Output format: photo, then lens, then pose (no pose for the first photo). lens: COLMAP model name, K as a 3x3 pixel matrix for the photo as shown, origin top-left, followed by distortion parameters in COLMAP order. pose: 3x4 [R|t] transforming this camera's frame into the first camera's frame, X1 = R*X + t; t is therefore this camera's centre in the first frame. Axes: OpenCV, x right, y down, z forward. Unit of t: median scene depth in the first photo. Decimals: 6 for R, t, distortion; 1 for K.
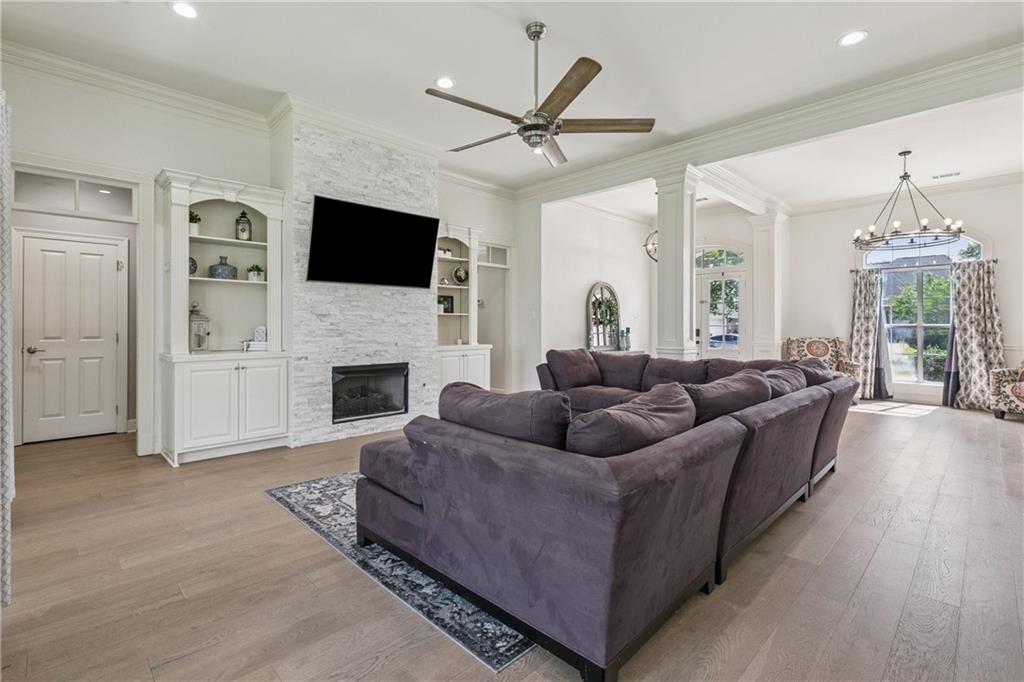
lens RADIAL K [[468.3, 0, 511.5], [0, 468.3, 334.7], [0, 0, 1]] dist [0.003941, 0.000232]
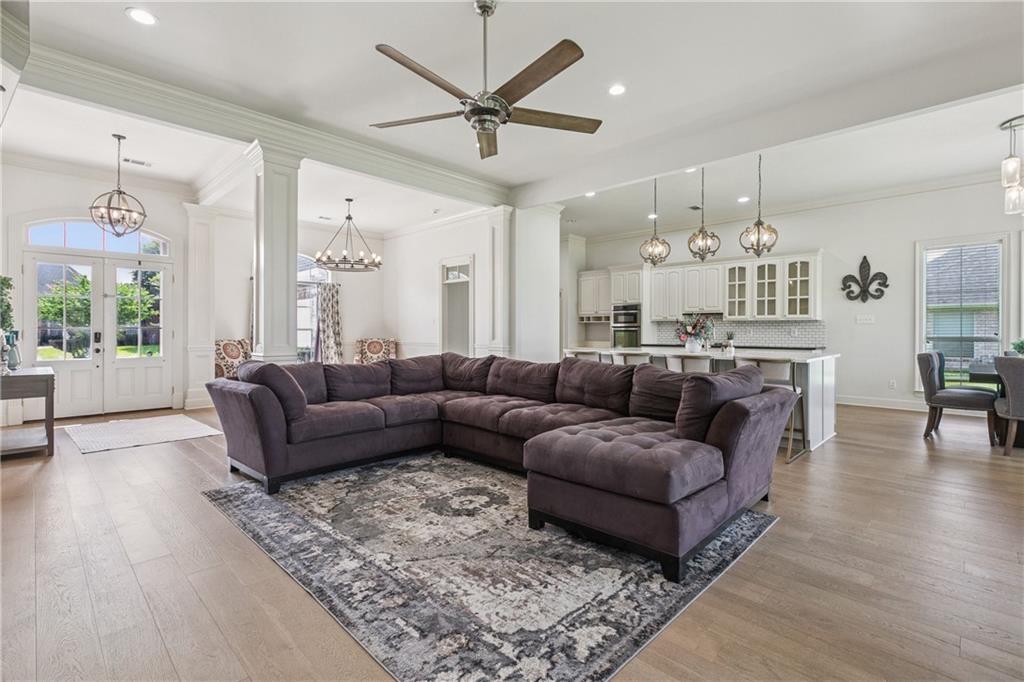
lens RADIAL K [[468.3, 0, 511.5], [0, 468.3, 335.8], [0, 0, 1]] dist [0.003941, 0.000232]
pose [[-0.015267, -0.010000, 0.999833, -0.998198], [0.011896, 0.999877, 0.010183, -0.017015], [-0.999813, 0.012049, -0.015146, 1.112867]]
